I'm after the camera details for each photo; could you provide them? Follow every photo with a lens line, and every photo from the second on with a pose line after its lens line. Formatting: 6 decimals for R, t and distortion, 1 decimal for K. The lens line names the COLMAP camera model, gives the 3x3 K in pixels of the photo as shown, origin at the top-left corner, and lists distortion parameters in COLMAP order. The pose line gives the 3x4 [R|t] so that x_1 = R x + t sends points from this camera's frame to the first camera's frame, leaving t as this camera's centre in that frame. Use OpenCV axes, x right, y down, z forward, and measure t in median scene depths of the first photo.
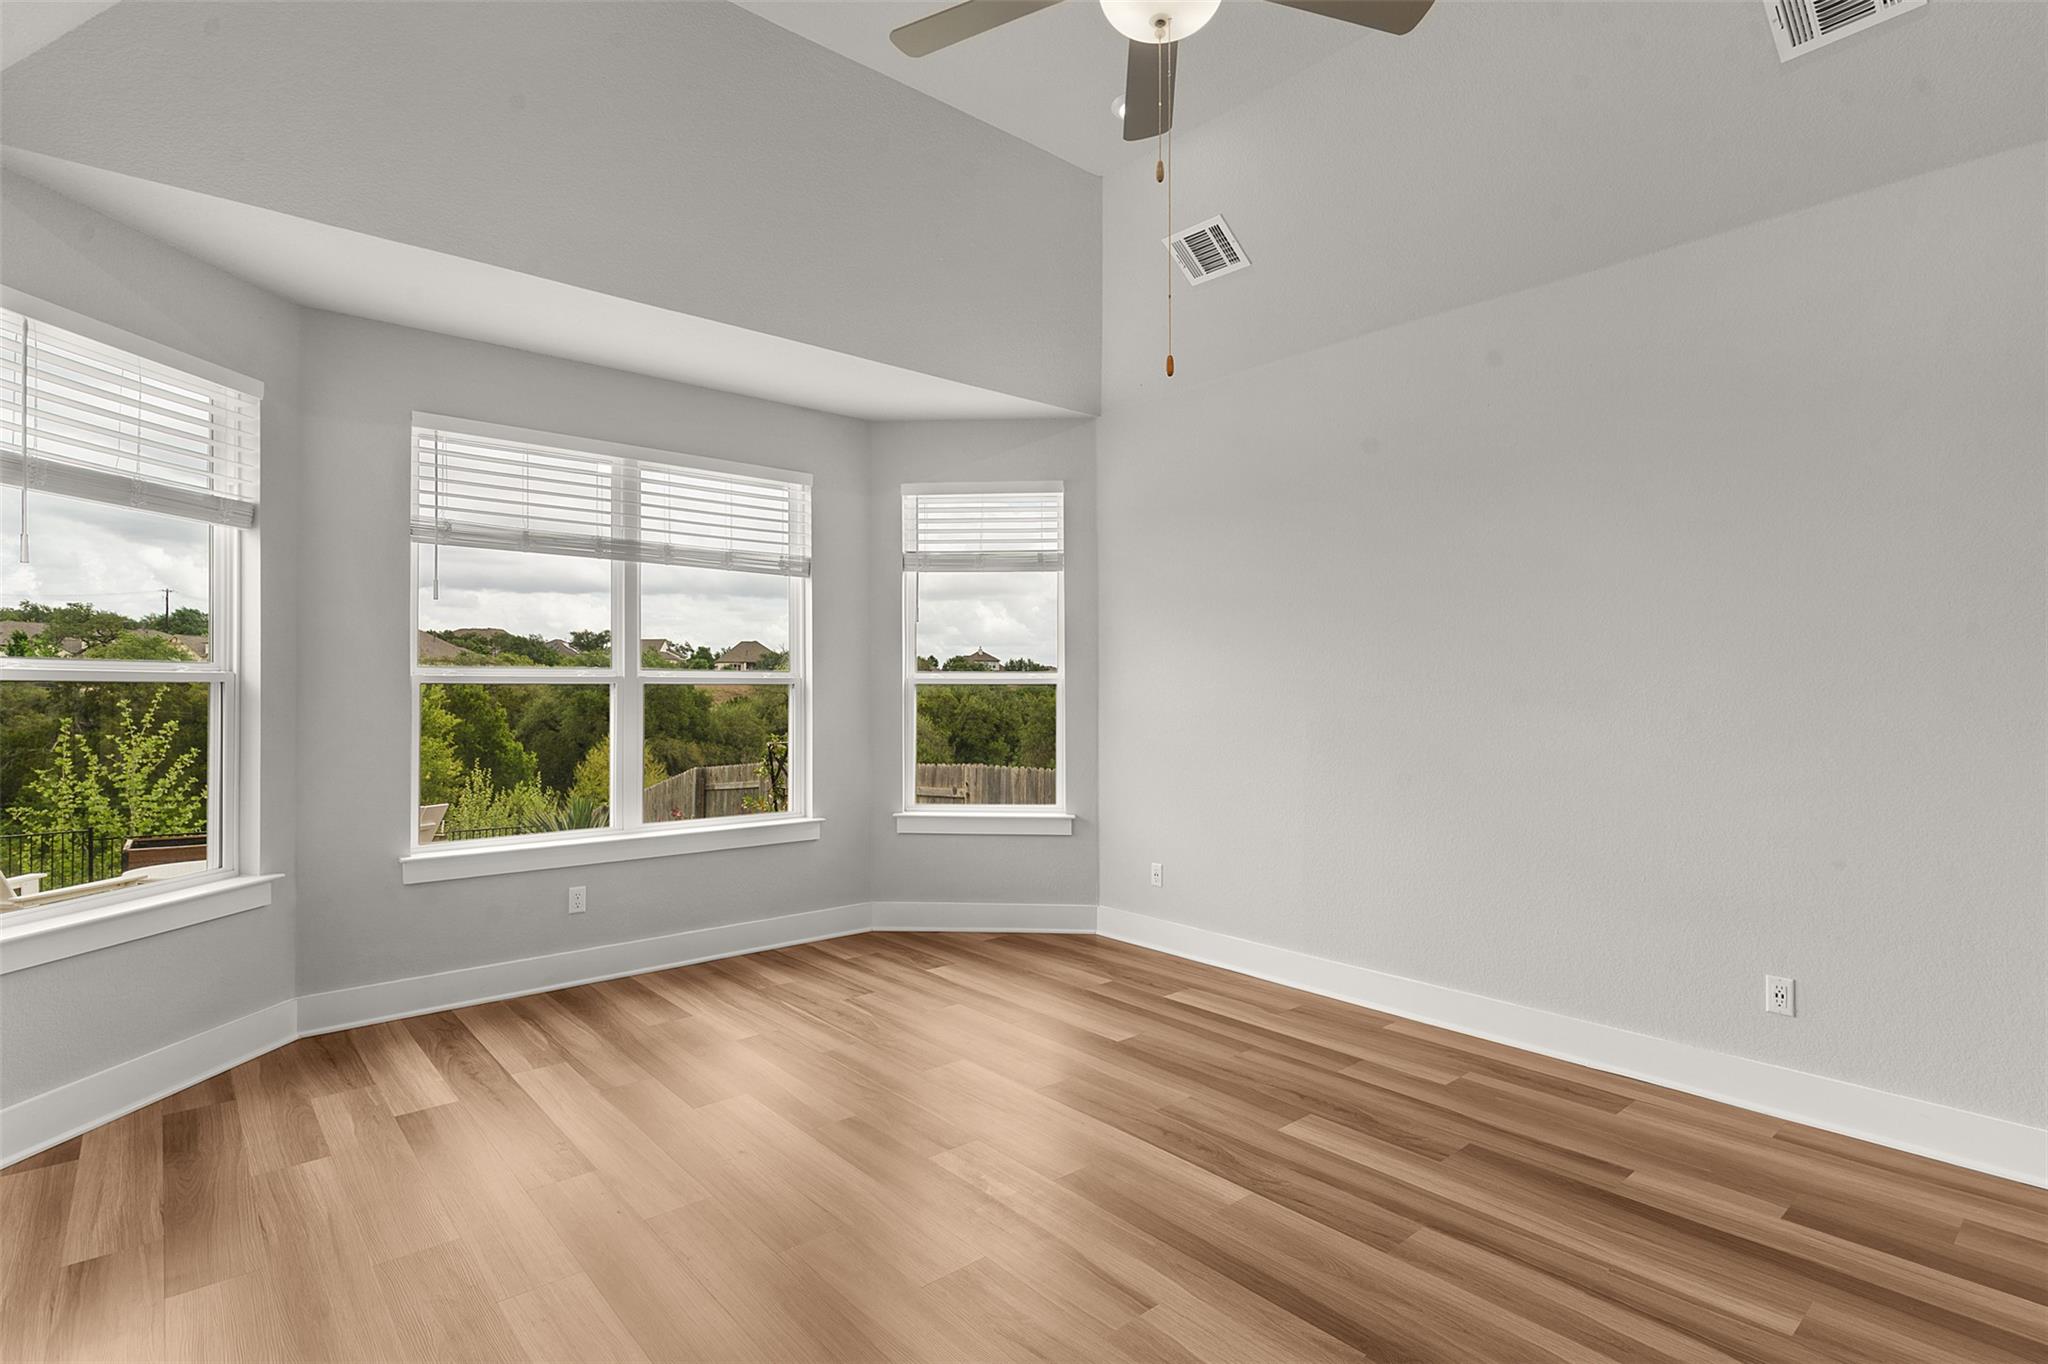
lens RADIAL K [[1000.8, 0, 1015.7], [0, 1000.8, 687.6], [0, 0, 1]] dist [0.004595, 0.000360]
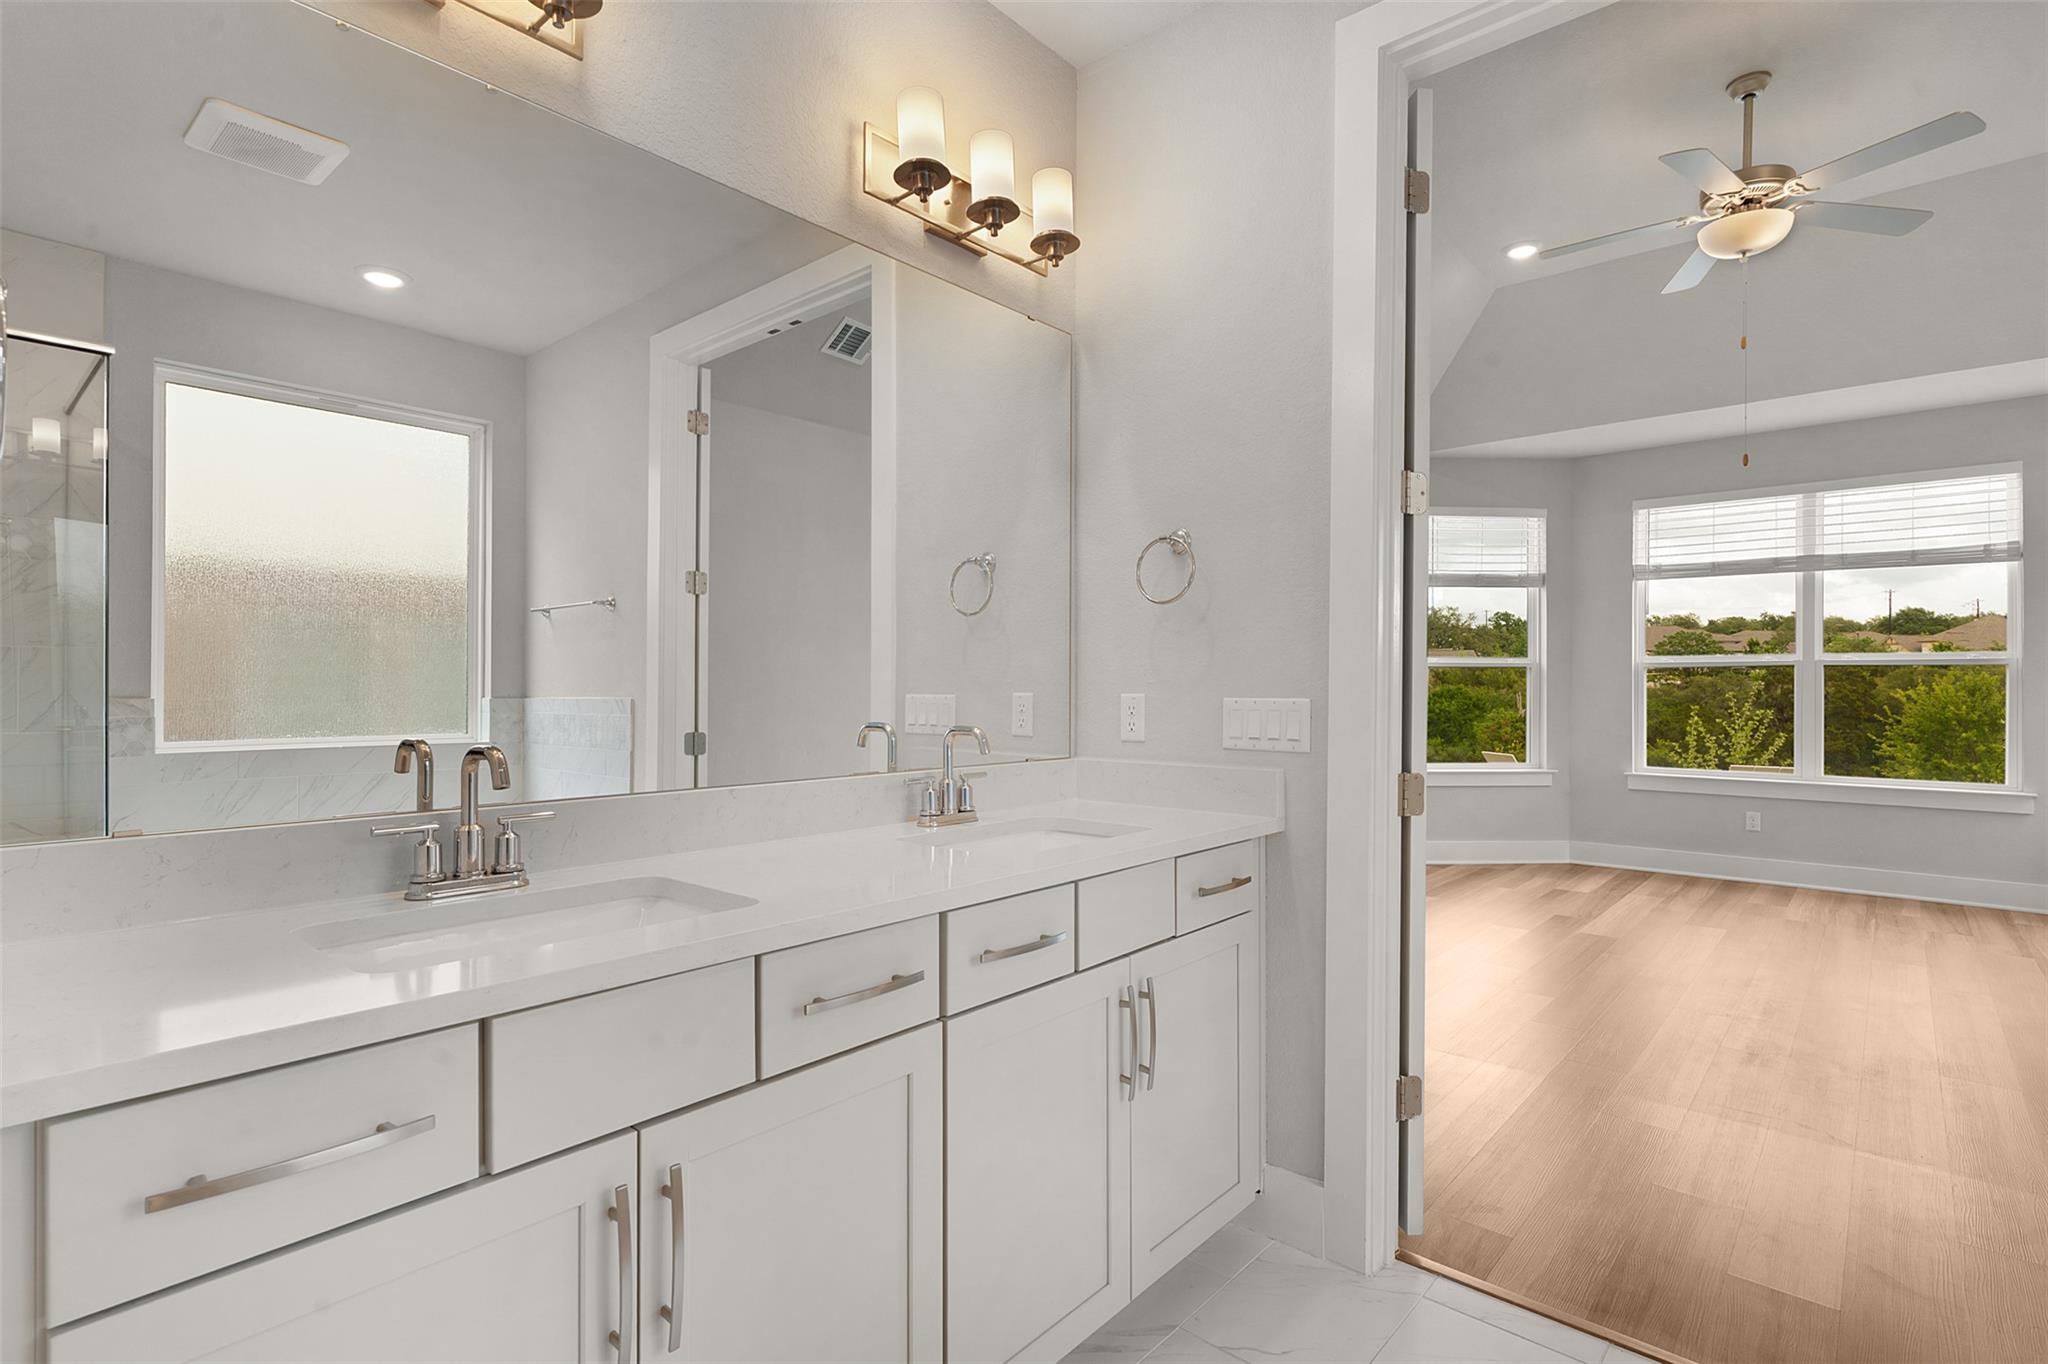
lens RADIAL K [[1000.8, 0, 1011.6], [0, 1000.8, 680.6], [0, 0, 1]] dist [0.004595, 0.000360]
pose [[0.136755, -0.004984, -0.990592, 0.754074], [-0.003398, 0.999979, -0.005500, 0.025729], [0.990599, 0.004118, 0.136735, -0.200600]]
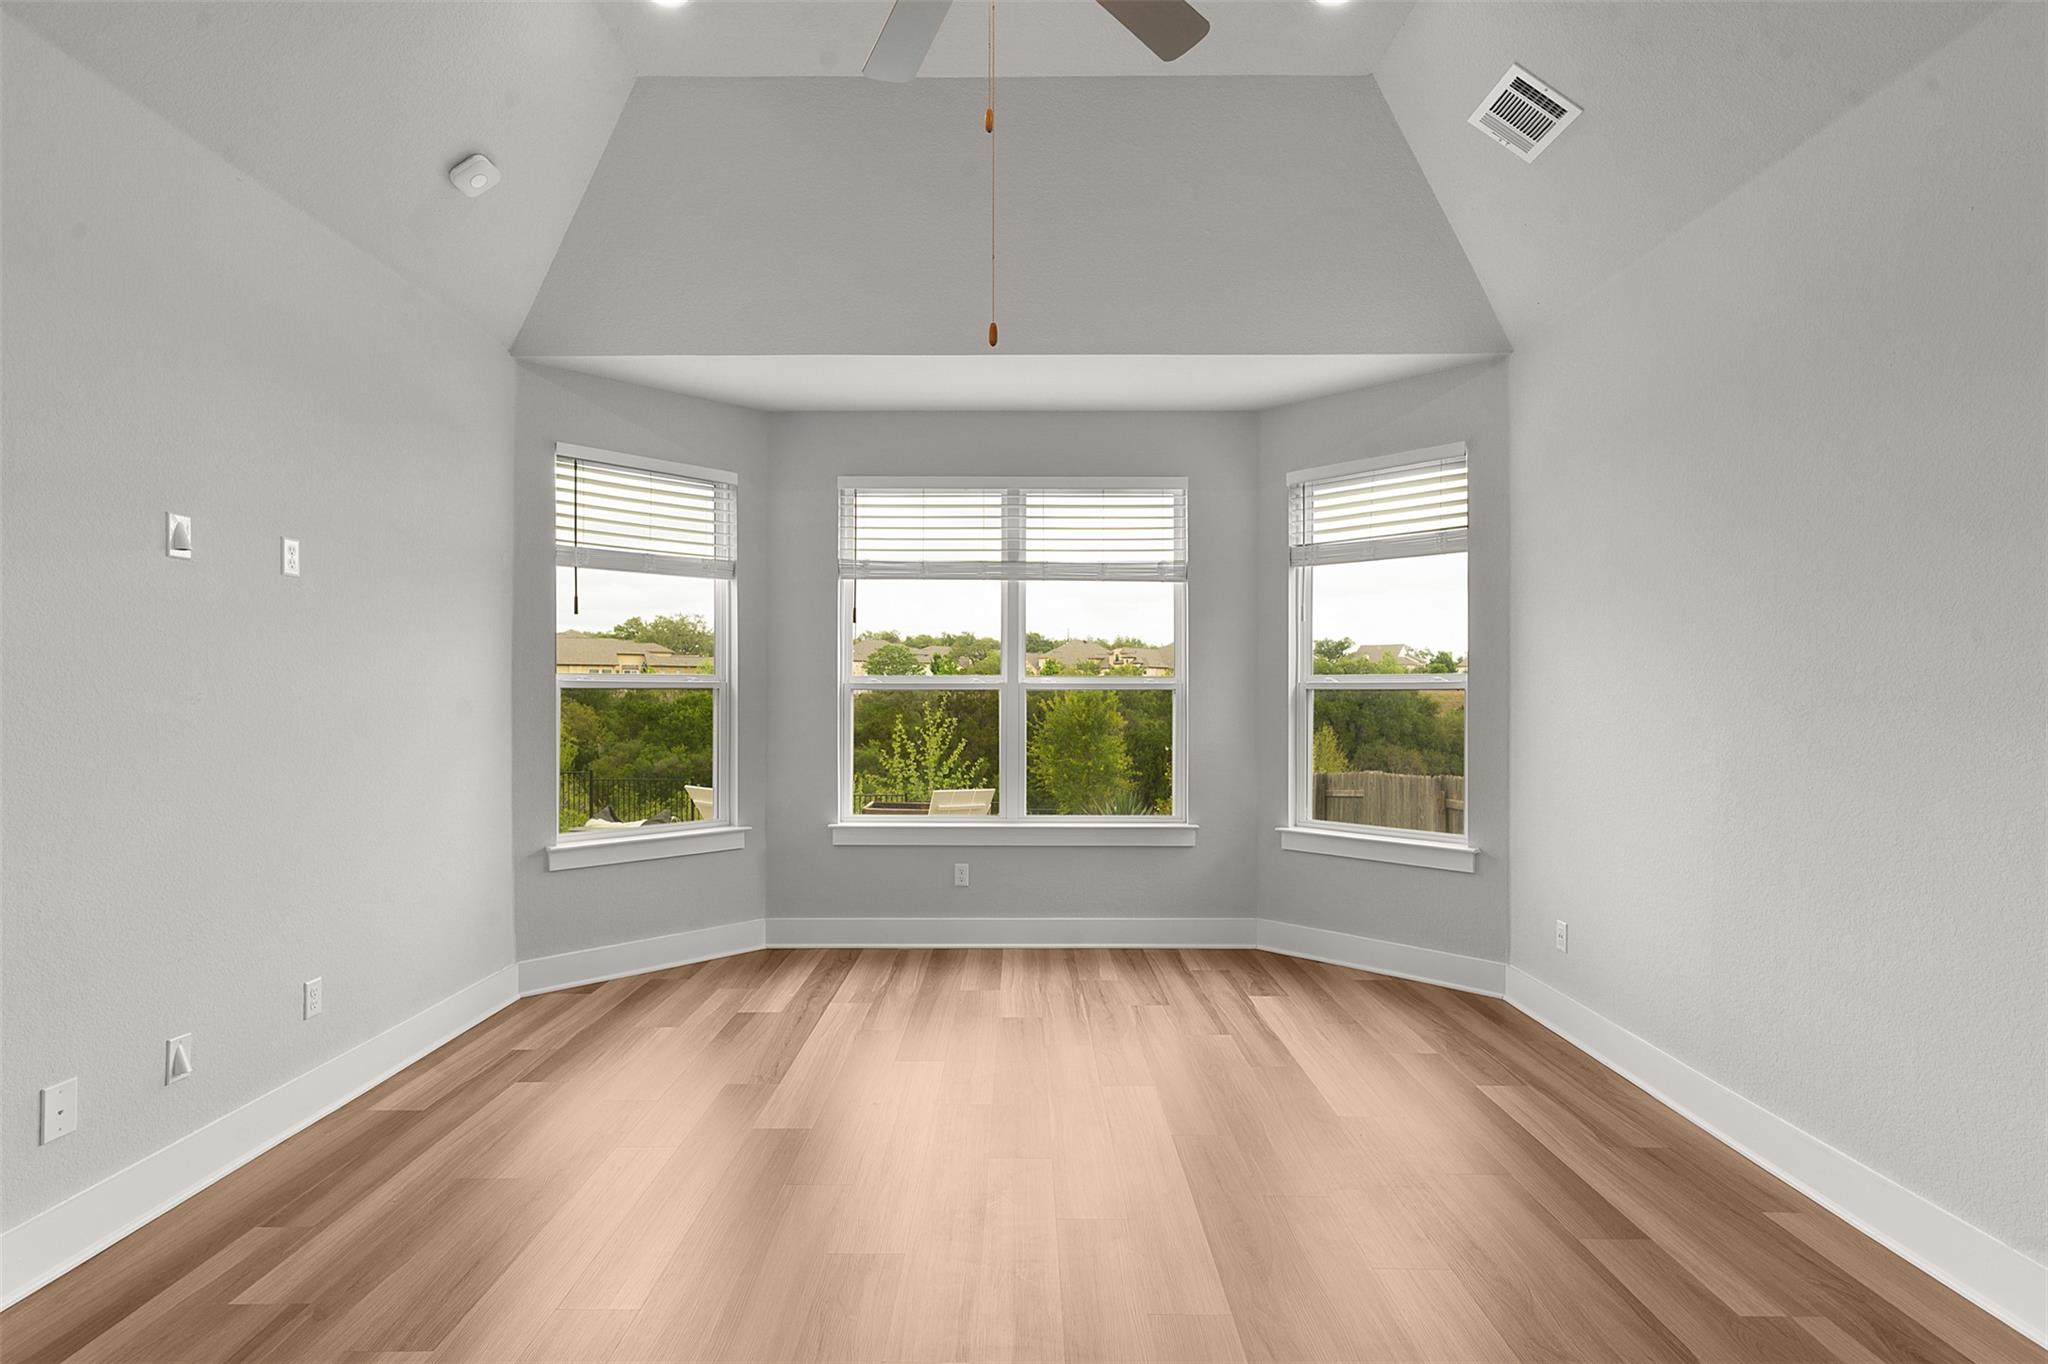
lens RADIAL K [[1000.8, 0, 1018.5], [0, 1000.8, 703.0], [0, 0, 1]] dist [0.004595, 0.000360]
pose [[0.755335, 0.007028, -0.655301, 0.350367], [-0.000626, 0.999950, 0.010003, 0.000122], [0.655338, -0.007145, 0.755302, 0.153642]]
